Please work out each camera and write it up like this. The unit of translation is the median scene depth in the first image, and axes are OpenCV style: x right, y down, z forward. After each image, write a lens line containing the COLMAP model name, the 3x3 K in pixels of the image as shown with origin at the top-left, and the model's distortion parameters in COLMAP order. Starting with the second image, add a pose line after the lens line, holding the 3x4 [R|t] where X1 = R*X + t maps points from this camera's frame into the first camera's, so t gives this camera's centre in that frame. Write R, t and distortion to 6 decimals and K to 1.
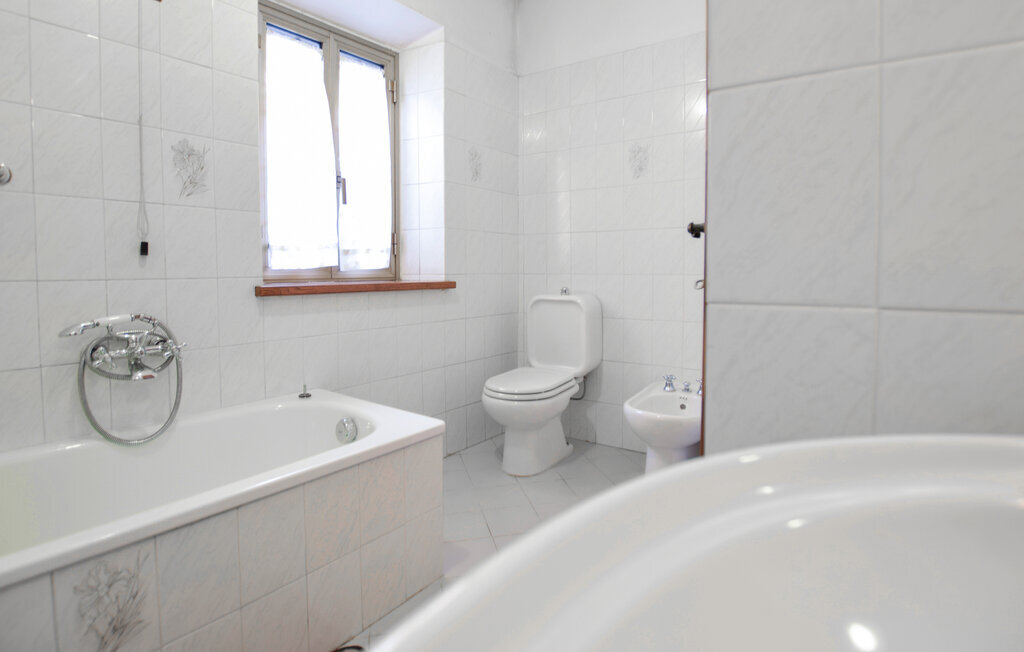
lens RADIAL K [[462.1, 0, 530.7], [0, 462.1, 306.8], [0, 0, 1]] dist [-0.033497, -0.000181]
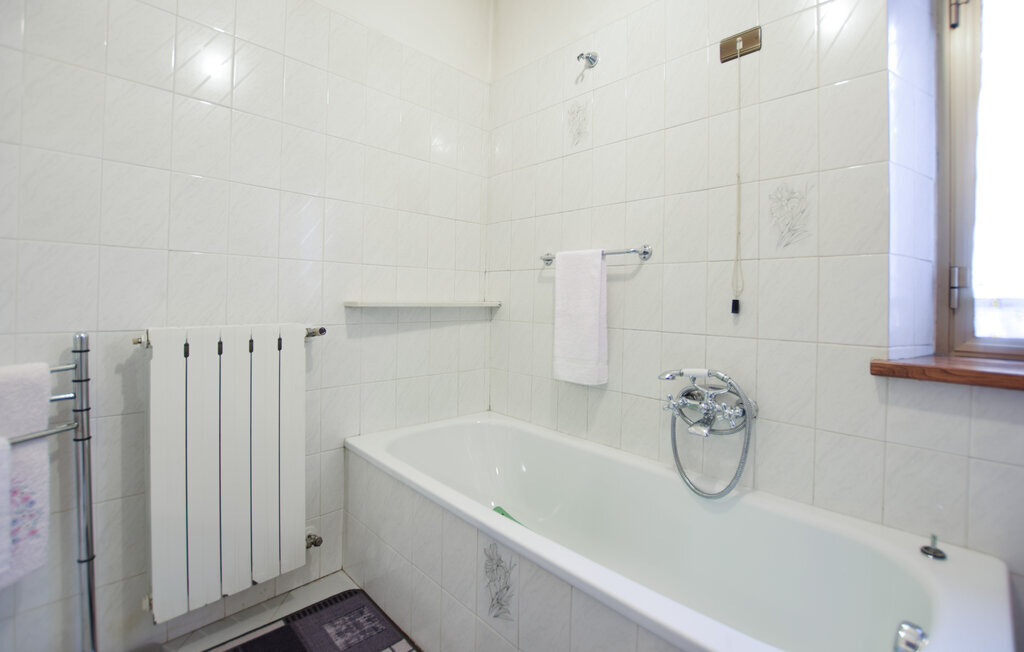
lens RADIAL K [[462.1, 0, 530.7], [0, 462.1, 306.8], [0, 0, 1]] dist [-0.033497, -0.000181]
pose [[-0.173913, 0.004794, -0.984749, 0.213254], [-0.108929, 0.993758, 0.024076, -0.103585], [0.978718, 0.111454, -0.172305, 0.730484]]
